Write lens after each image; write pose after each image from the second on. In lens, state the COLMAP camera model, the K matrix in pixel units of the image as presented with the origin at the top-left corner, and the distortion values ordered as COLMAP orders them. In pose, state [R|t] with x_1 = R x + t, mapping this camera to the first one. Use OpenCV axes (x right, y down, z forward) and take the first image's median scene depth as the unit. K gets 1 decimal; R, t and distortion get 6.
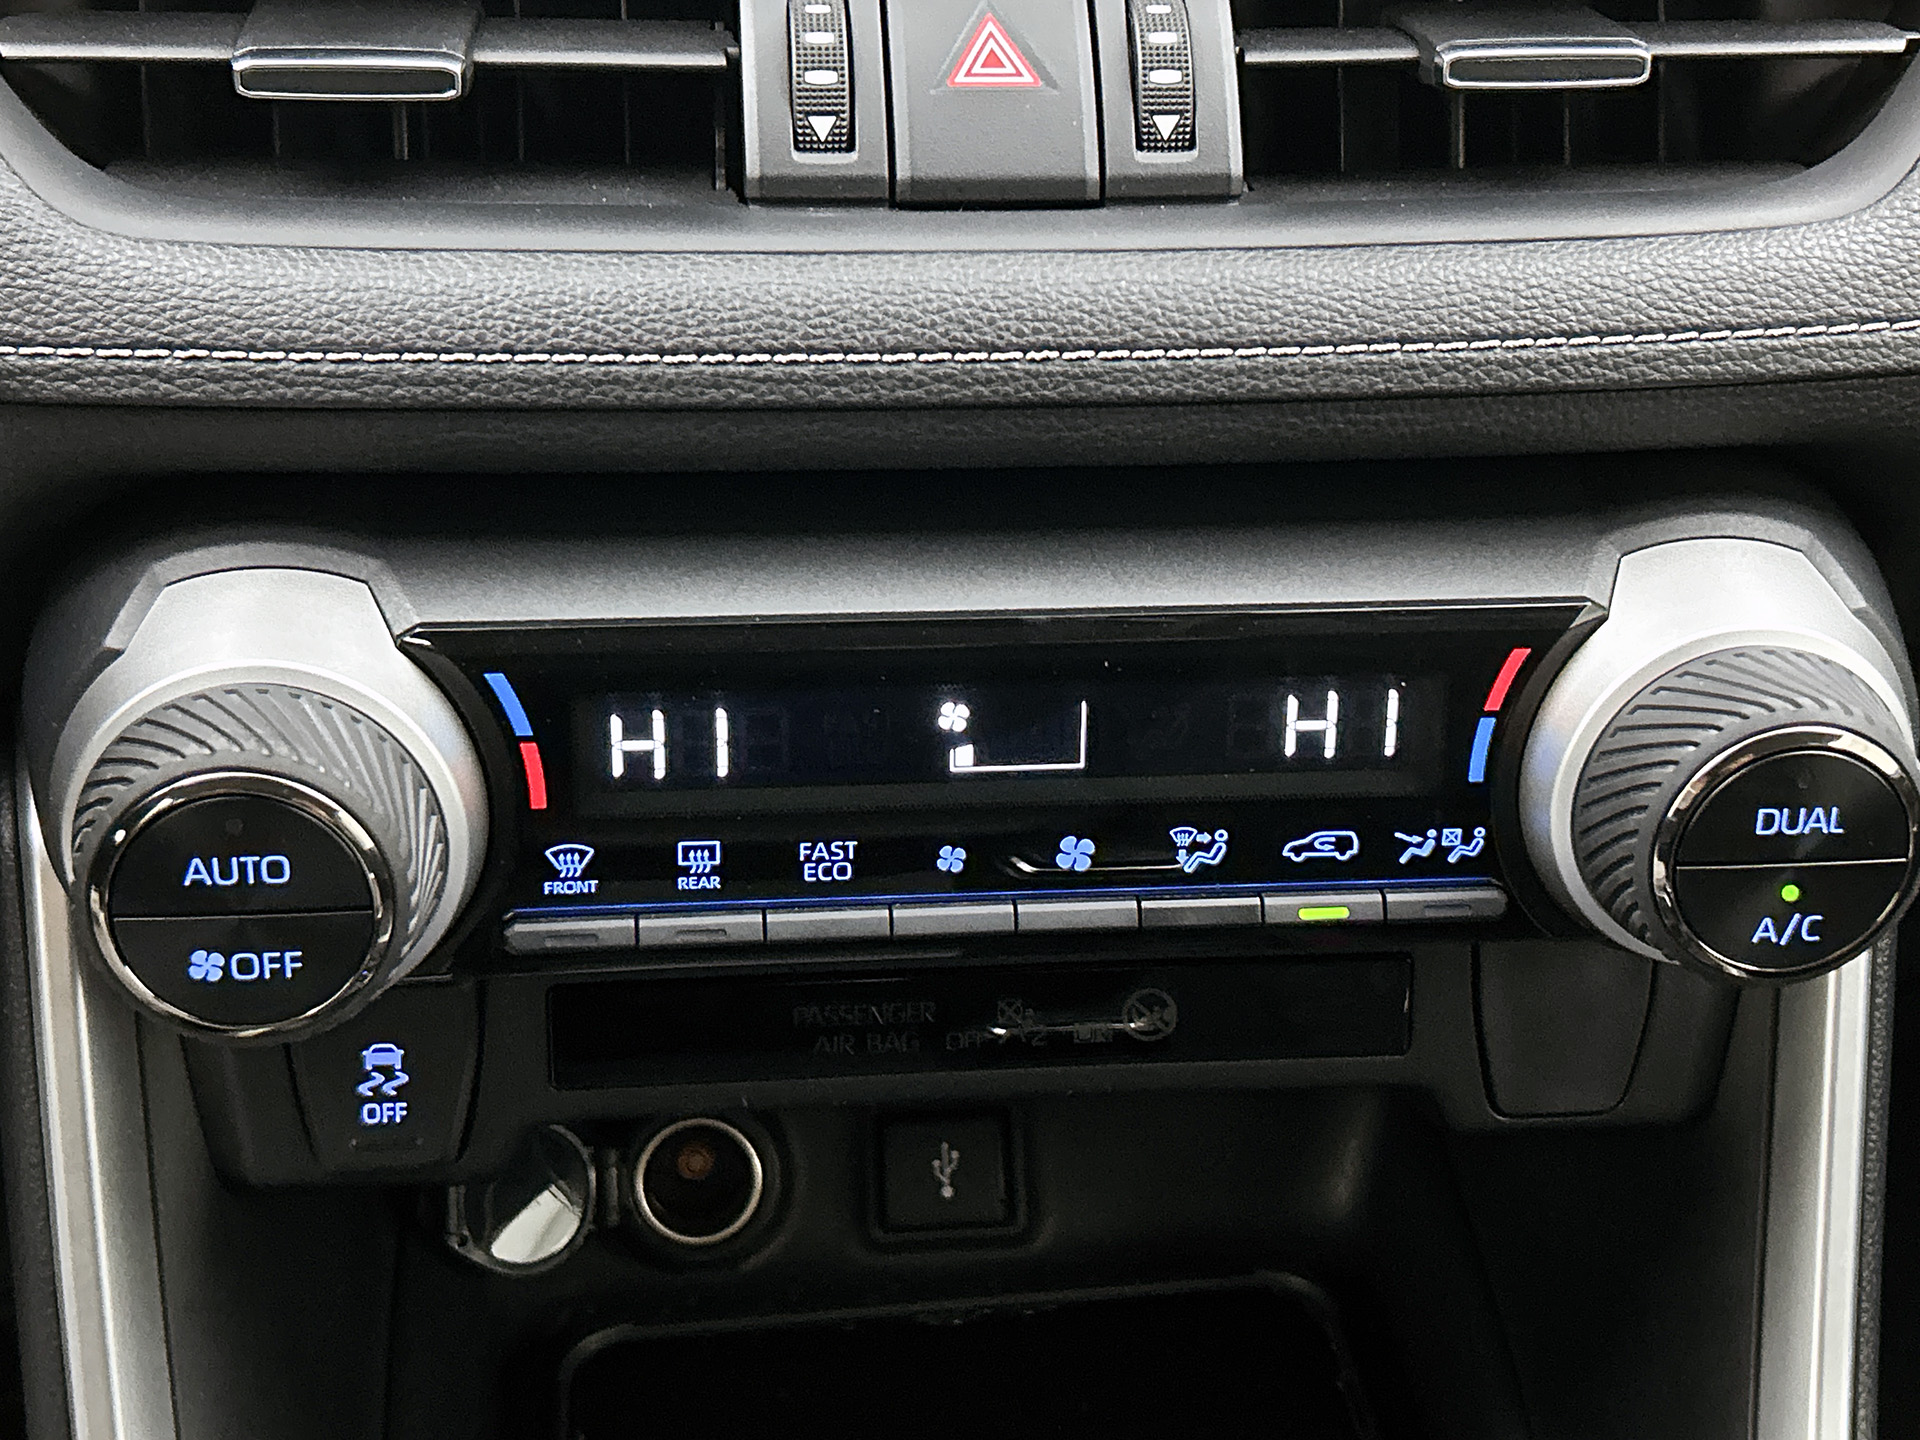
lens RADIAL K [[2757.9, 0, 992.6], [0, 2757.9, 678.2], [0, 0, 1]] dist [0.206923, -0.782023]
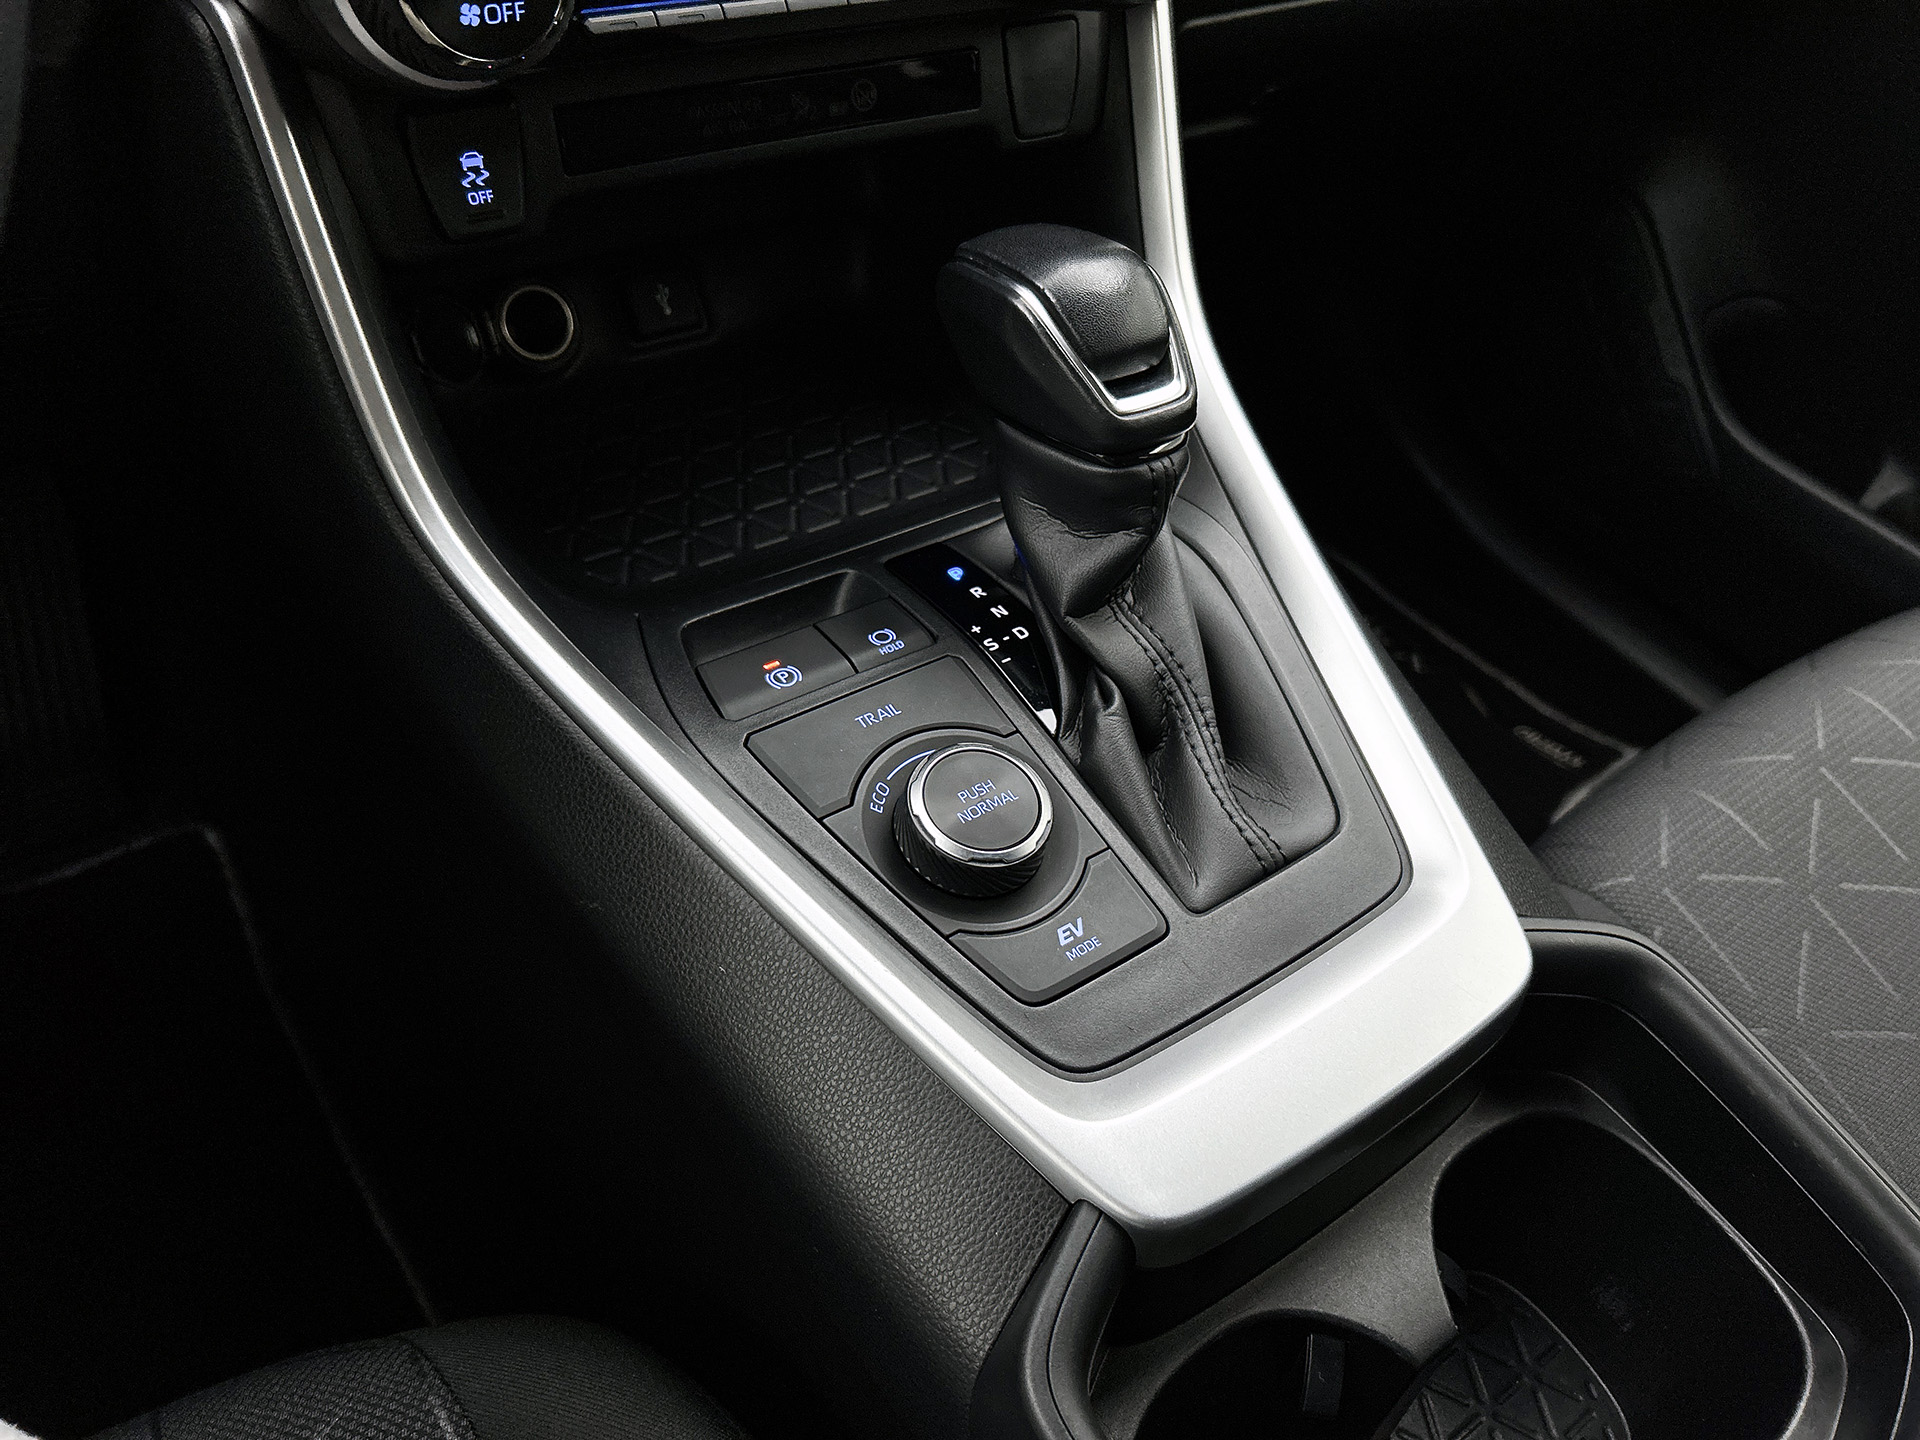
lens RADIAL K [[1465.4, 0, 960.1], [0, 1465.4, 690.6], [0, 0, 1]] dist [0.023002, -0.001331]
pose [[0.870356, -0.282724, 0.403173, -0.438917], [0.168887, 0.940478, 0.294920, 0.239284], [-0.462556, -0.188595, 0.866299, 0.047465]]
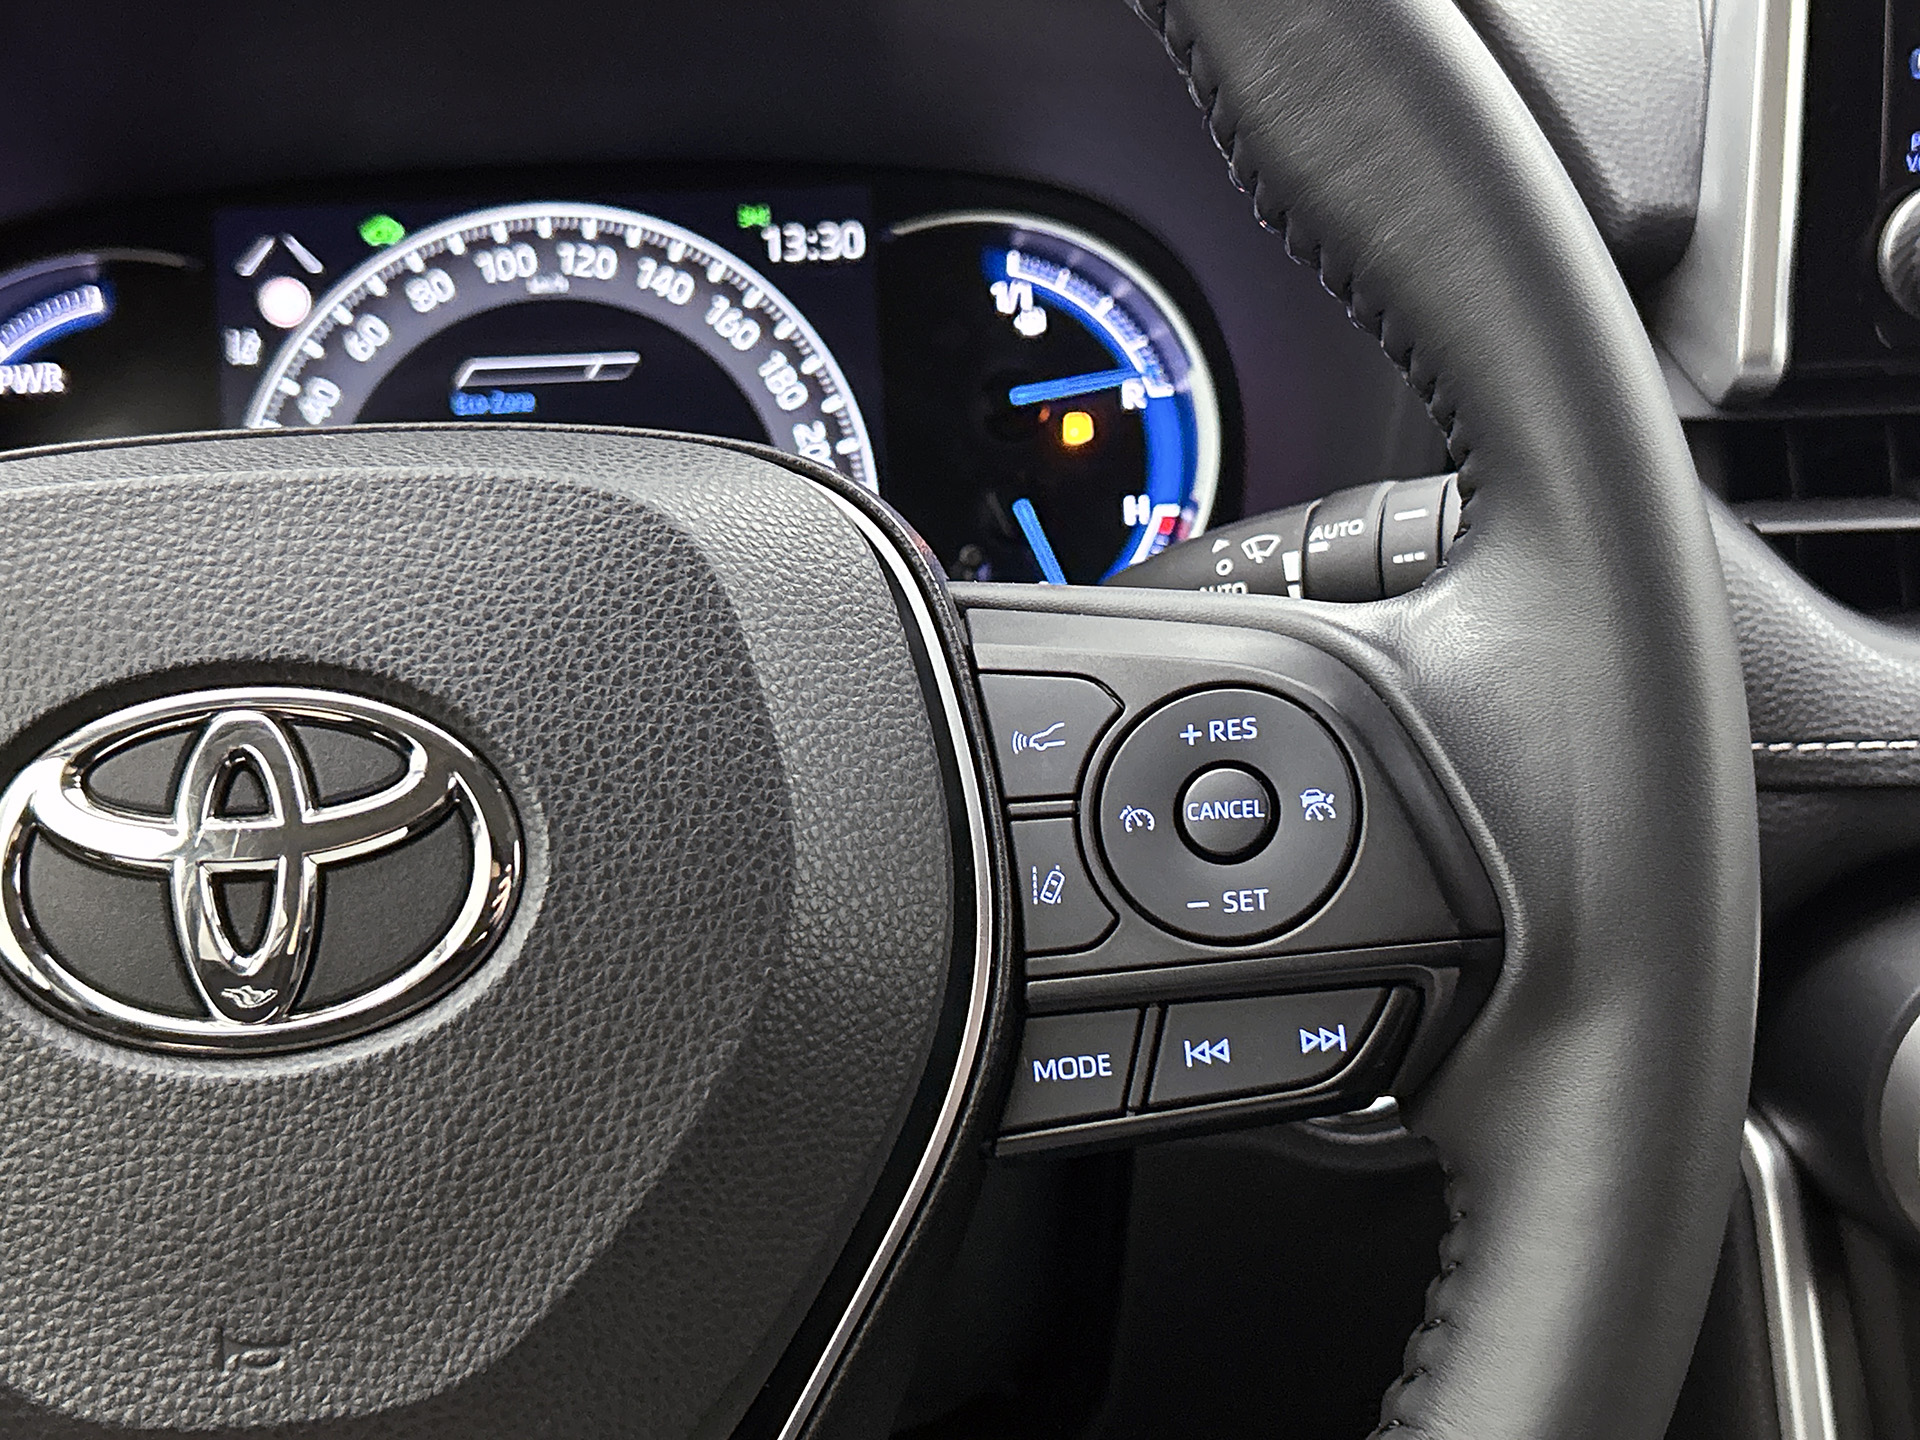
lens RADIAL K [[2738.9, 0, 973.6], [0, 2738.9, 730.2], [0, 0, 1]] dist [0.215427, -0.844399]
pose [[0.995246, -0.040940, -0.088375, -0.592521], [0.023139, 0.980775, -0.193764, 0.105722], [0.094608, 0.190798, 0.977060, -0.270512]]
